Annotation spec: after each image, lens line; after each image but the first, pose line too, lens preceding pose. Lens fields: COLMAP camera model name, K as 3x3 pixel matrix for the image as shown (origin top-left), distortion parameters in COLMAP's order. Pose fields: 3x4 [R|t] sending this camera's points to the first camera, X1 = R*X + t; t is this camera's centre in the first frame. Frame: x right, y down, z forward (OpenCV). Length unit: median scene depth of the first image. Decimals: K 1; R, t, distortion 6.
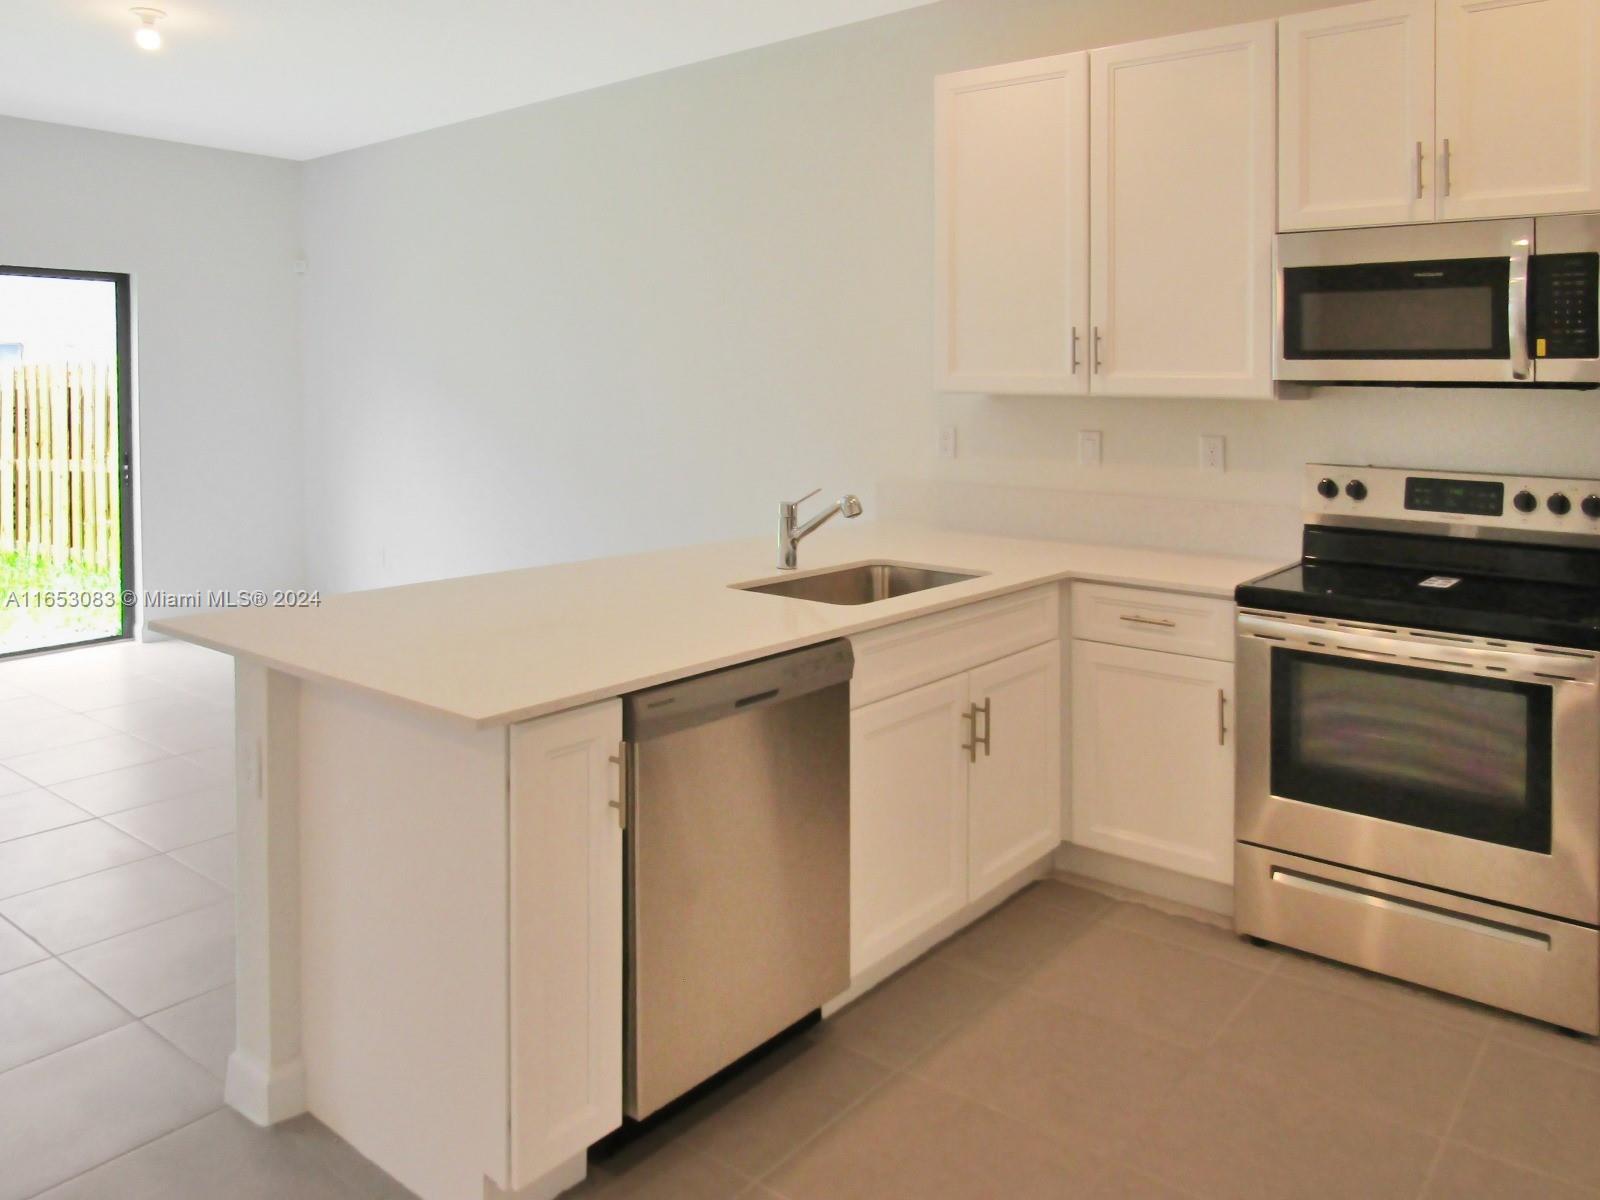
lens RADIAL K [[1213.1, 0, 800.0], [0, 1213.1, 600.0], [0, 0, 1]] dist [0.006693, 0.002802]
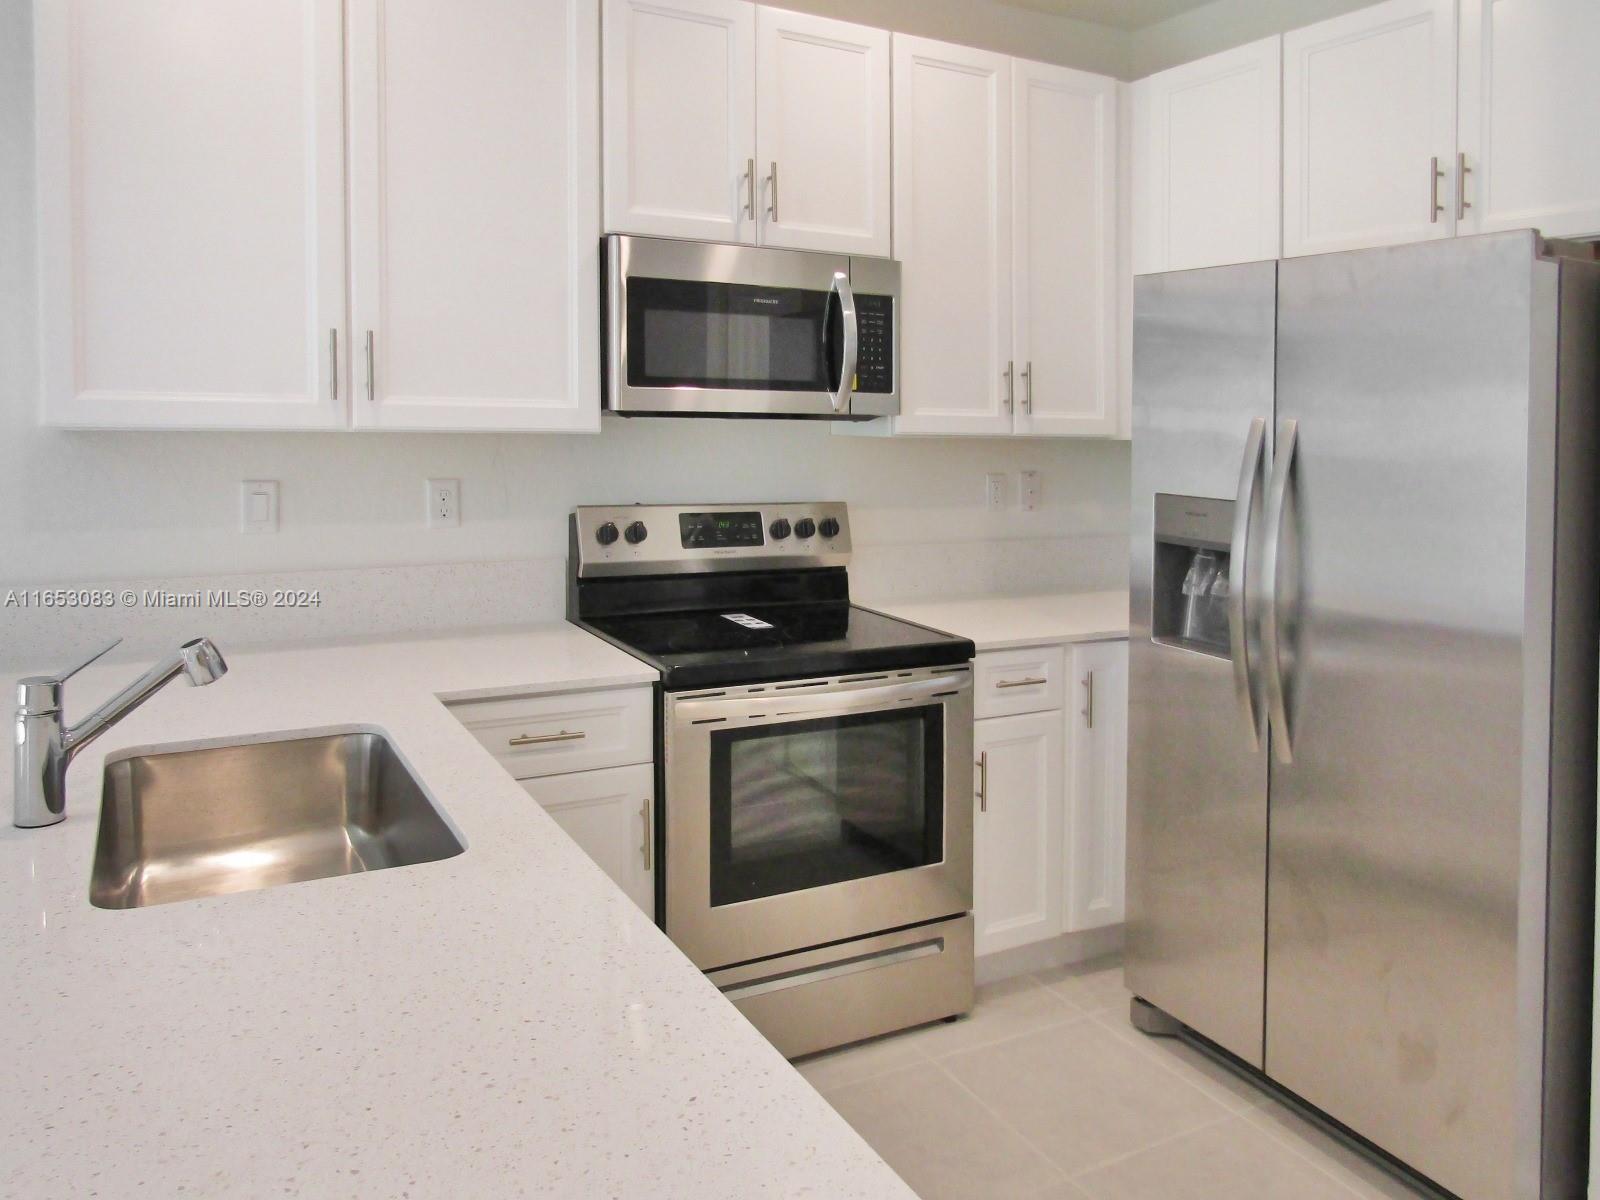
lens RADIAL K [[1242.4, 0, 799.7], [0, 1242.4, 530.8], [0, 0, 1]] dist [0.003654, 0.000423]
pose [[0.378466, -0.096188, 0.920604, -0.341578], [0.149324, 0.987903, 0.041832, -0.118047], [-0.913491, 0.121636, 0.388251, 0.573510]]
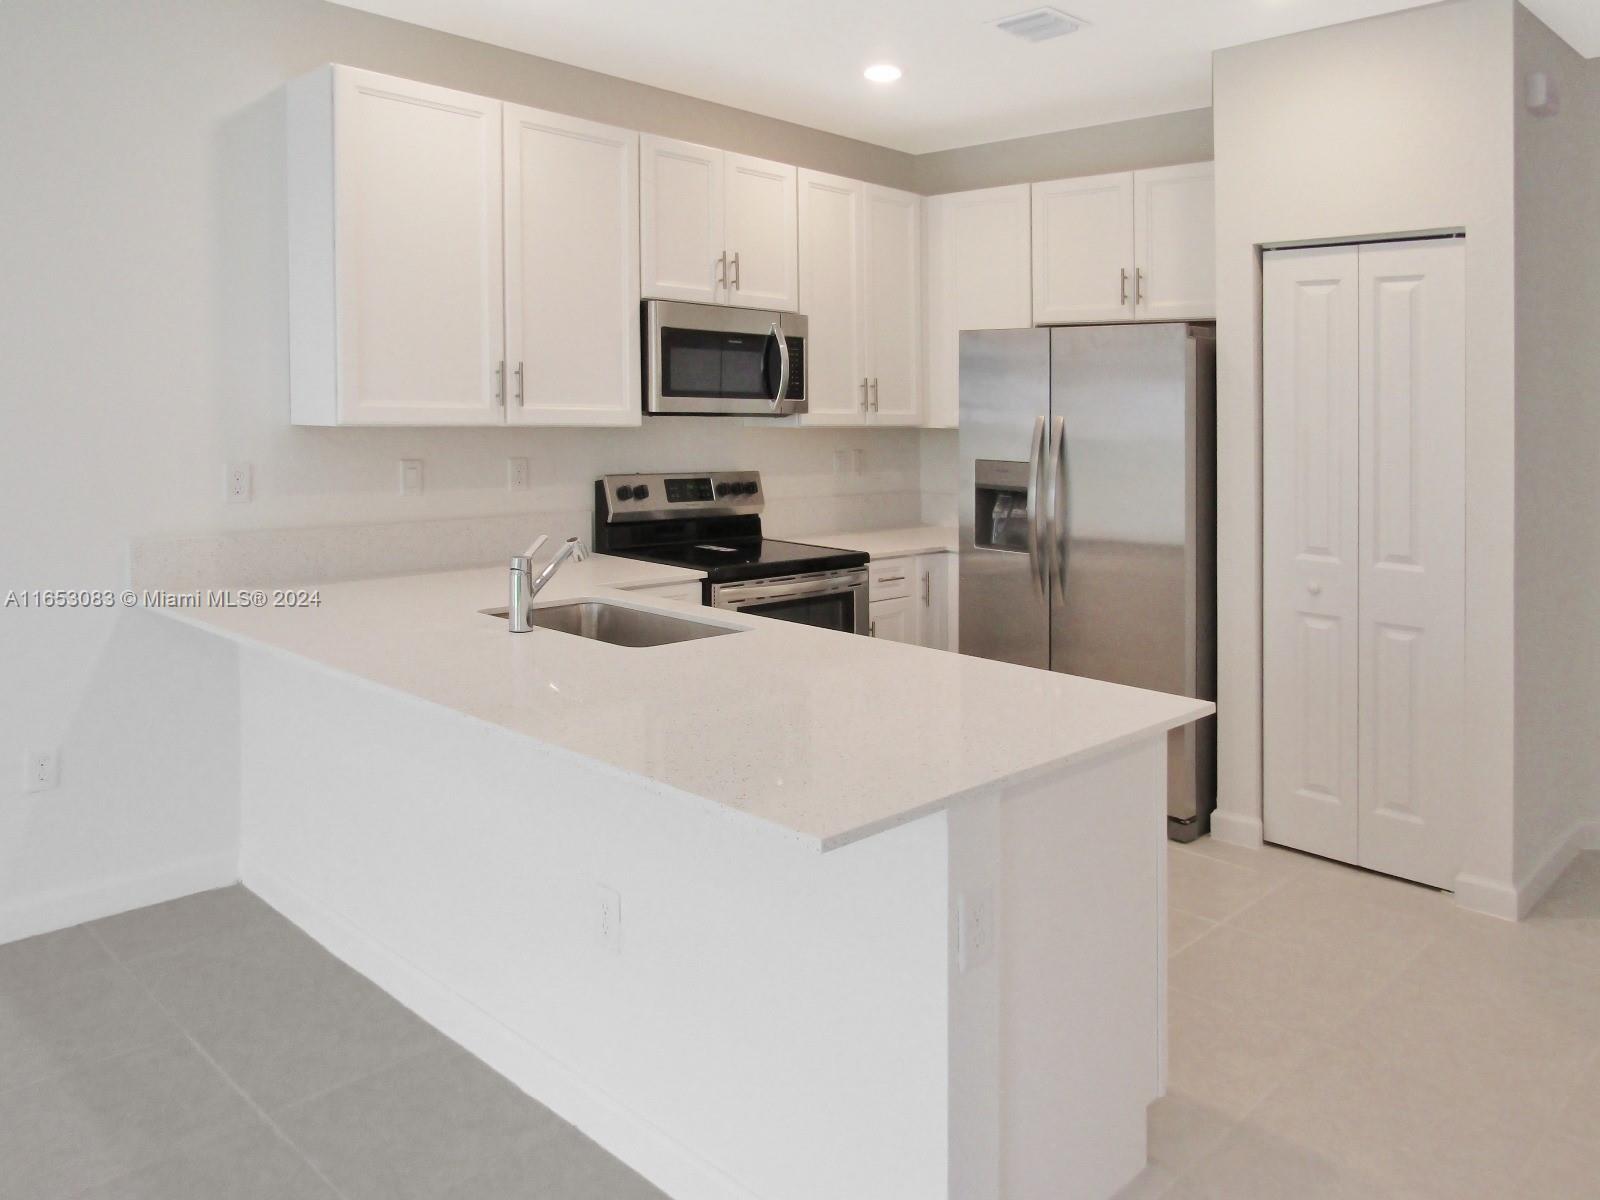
lens RADIAL K [[1163.3, 0, 795.2], [0, 1163.3, 520.8], [0, 0, 1]] dist [0.050302, -0.000795]
pose [[0.122722, -0.109218, 0.986413, -0.814914], [0.159428, 0.983187, 0.089026, -0.154037], [-0.979552, 0.146336, 0.138071, 0.702521]]
